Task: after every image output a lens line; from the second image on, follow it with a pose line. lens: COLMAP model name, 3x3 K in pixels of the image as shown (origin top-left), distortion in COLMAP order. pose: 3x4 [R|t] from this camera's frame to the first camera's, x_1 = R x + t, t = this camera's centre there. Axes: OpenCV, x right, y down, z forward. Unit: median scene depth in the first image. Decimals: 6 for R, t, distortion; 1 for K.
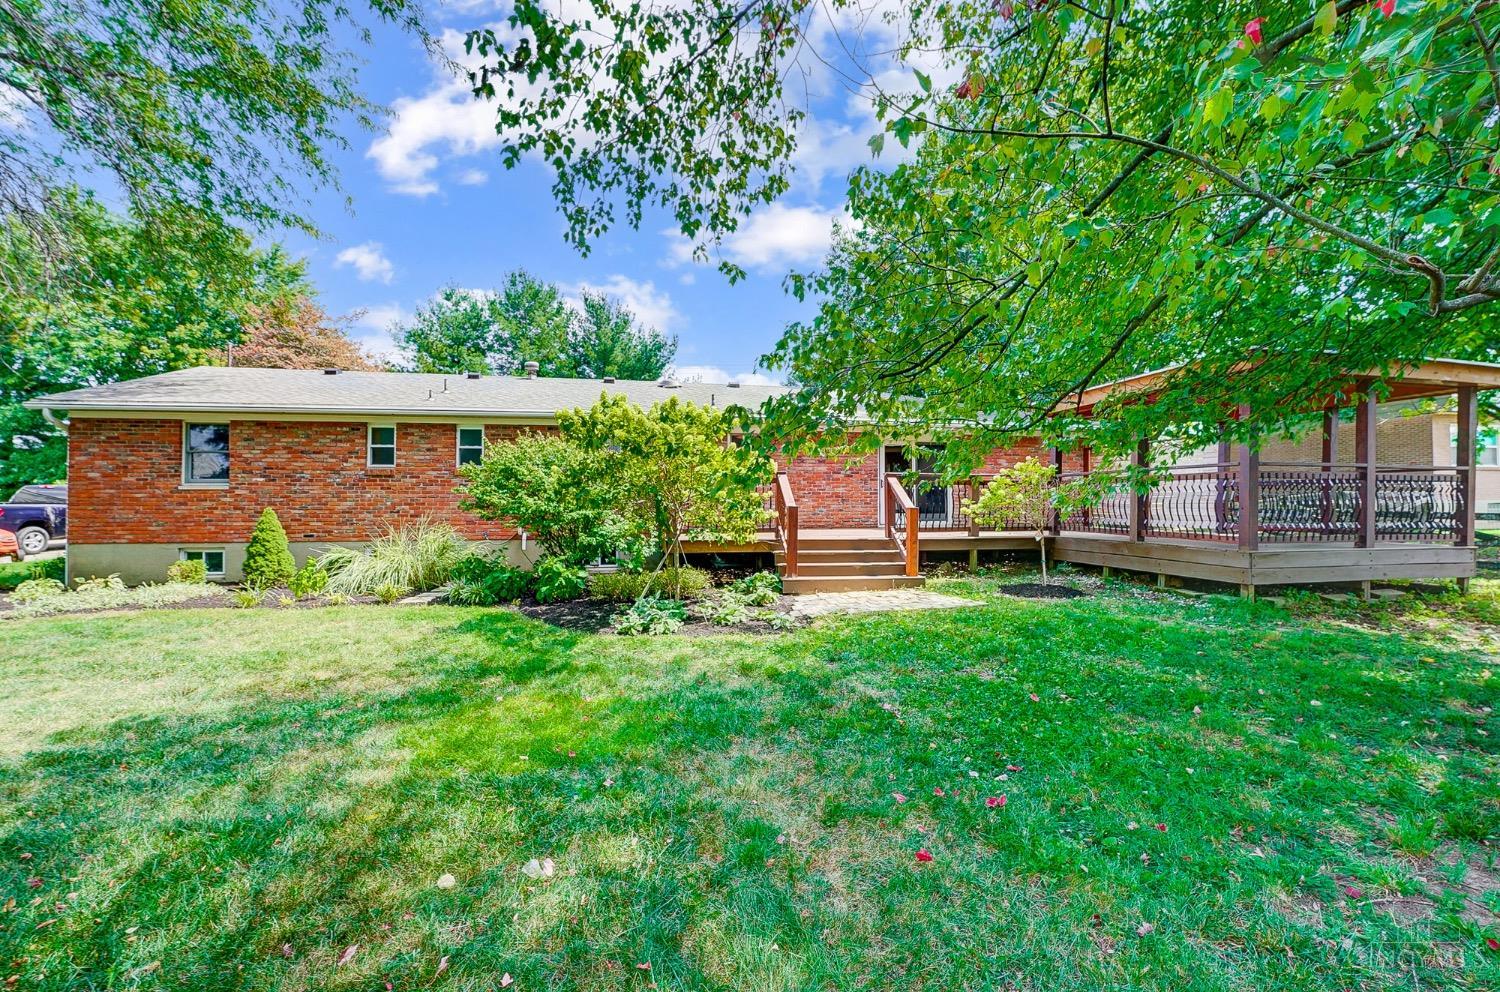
lens RADIAL K [[623.0, 0, 750.3], [0, 623.0, 489.9], [0, 0, 1]] dist [-0.001174, -0.000068]
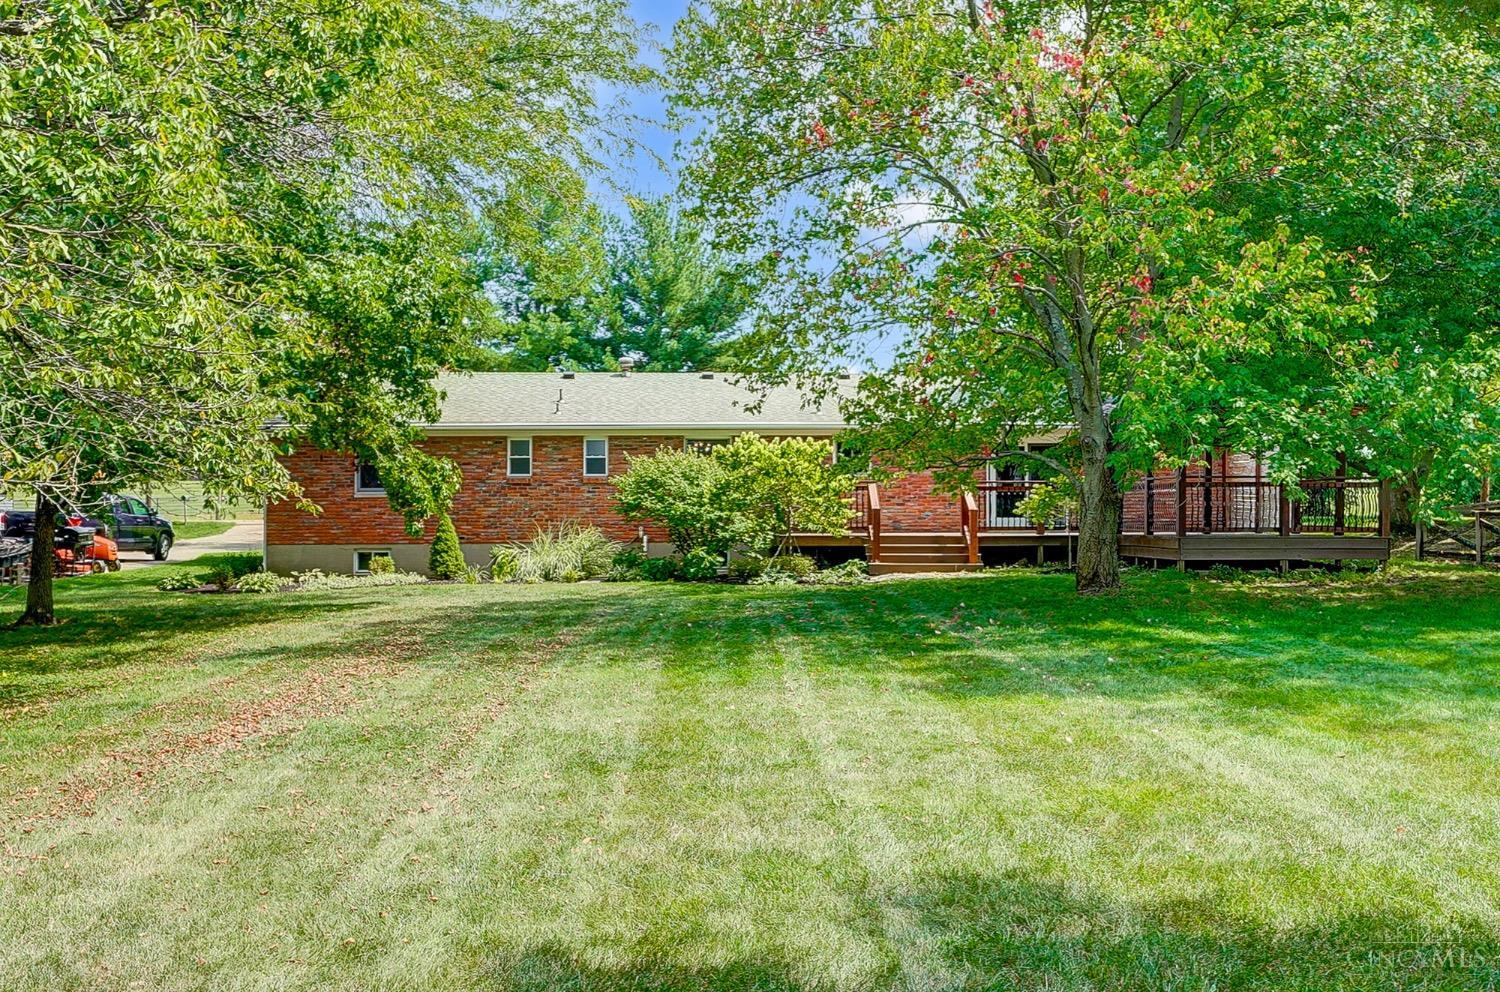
lens RADIAL K [[1433.2, 0, 750.0], [0, 1433.2, 496.0], [0, 0, 1]] dist [0.012036, 0.002179]
pose [[0.992519, -0.004593, -0.122003, 0.162394], [0.005621, 0.999952, 0.008077, -0.025252], [0.121960, -0.008703, 0.992497, -1.915303]]
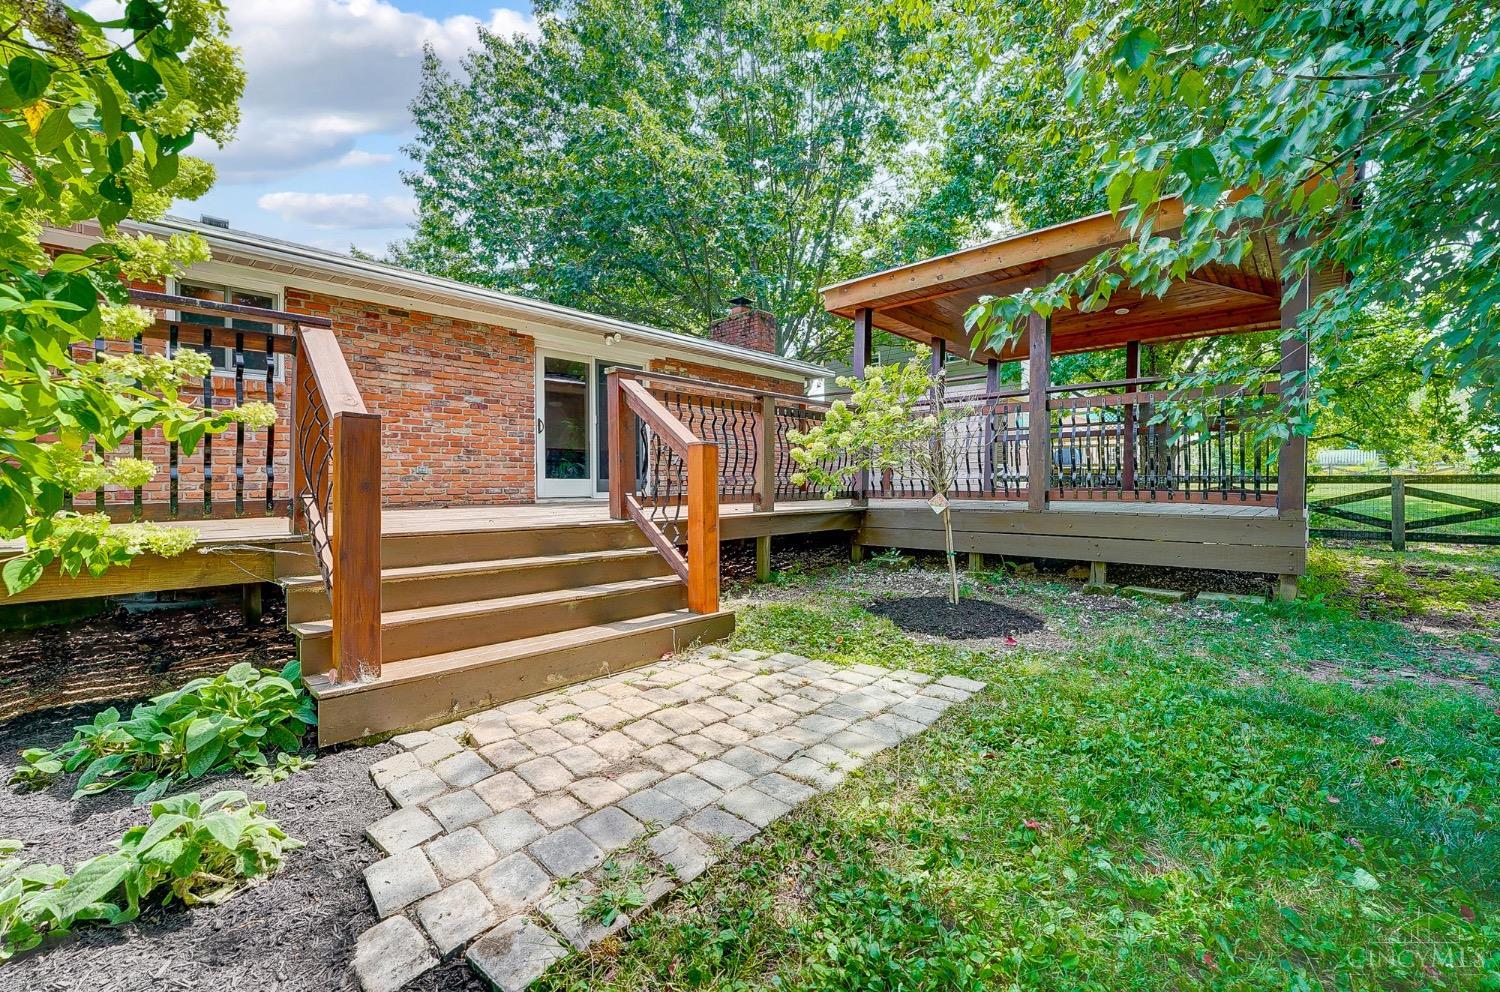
lens RADIAL K [[623.0, 0, 750.3], [0, 623.0, 489.9], [0, 0, 1]] dist [-0.001174, -0.000068]
pose [[0.802621, -0.008693, 0.596425, 0.040514], [-0.007419, 0.999671, 0.024554, 0.047957], [-0.596443, -0.024133, 0.802293, 0.640749]]
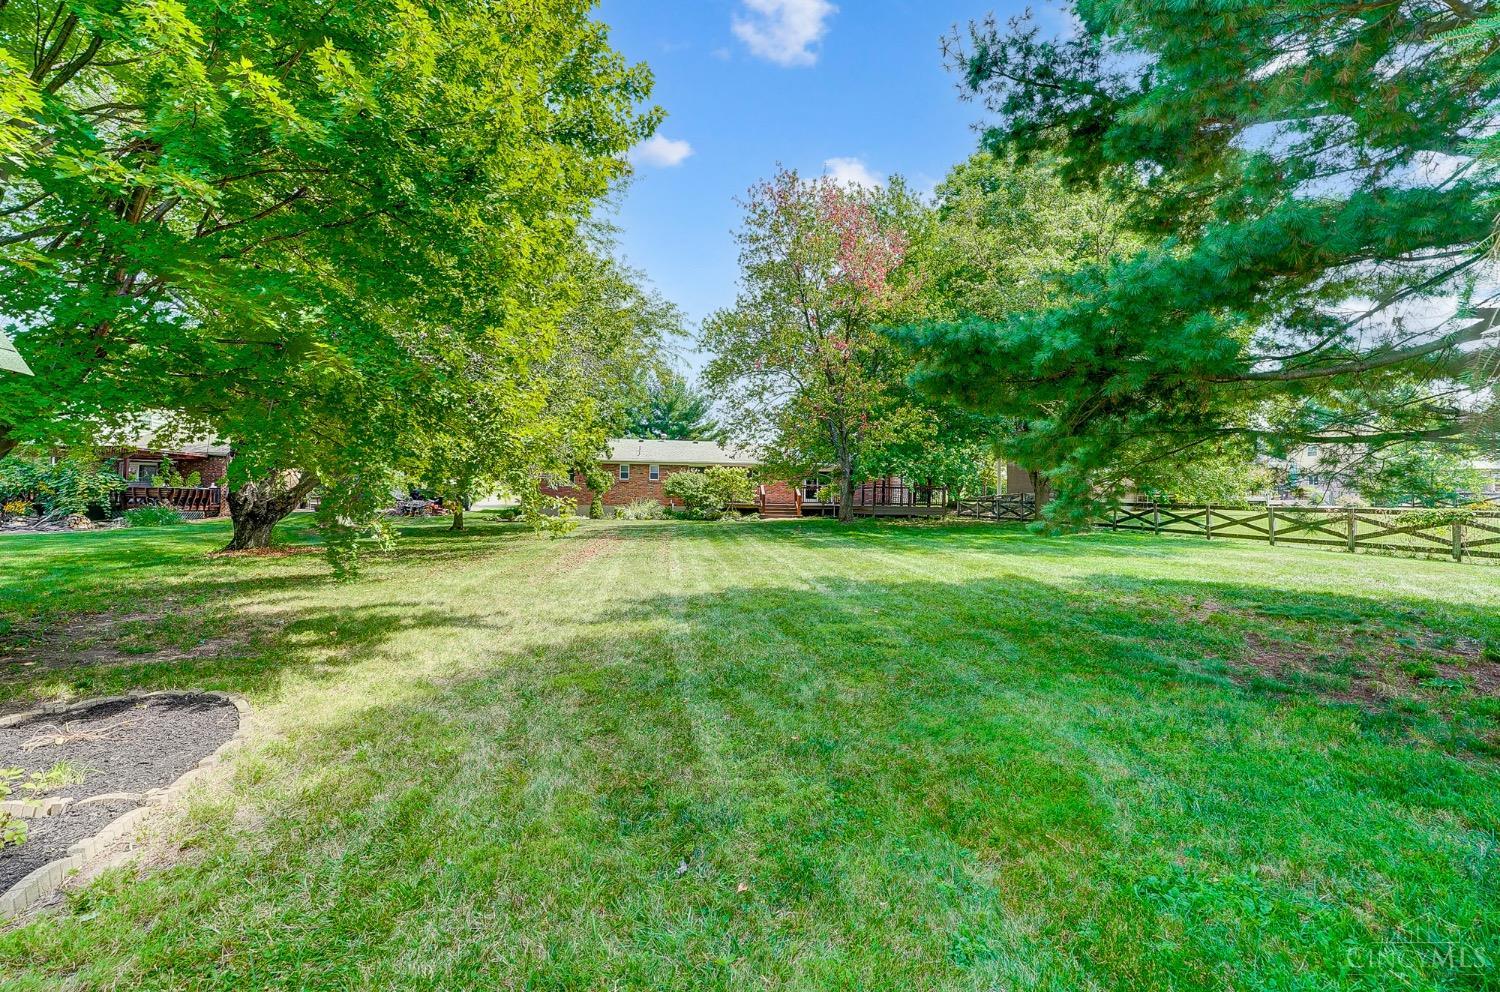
lens RADIAL K [[623.0, 0, 750.3], [0, 623.0, 489.9], [0, 0, 1]] dist [-0.001174, -0.000068]
pose [[0.999622, 0.015498, -0.022715, 0.067710], [-0.015415, 0.999874, 0.003795, -0.010434], [0.022771, -0.003443, 0.999735, -2.391088]]
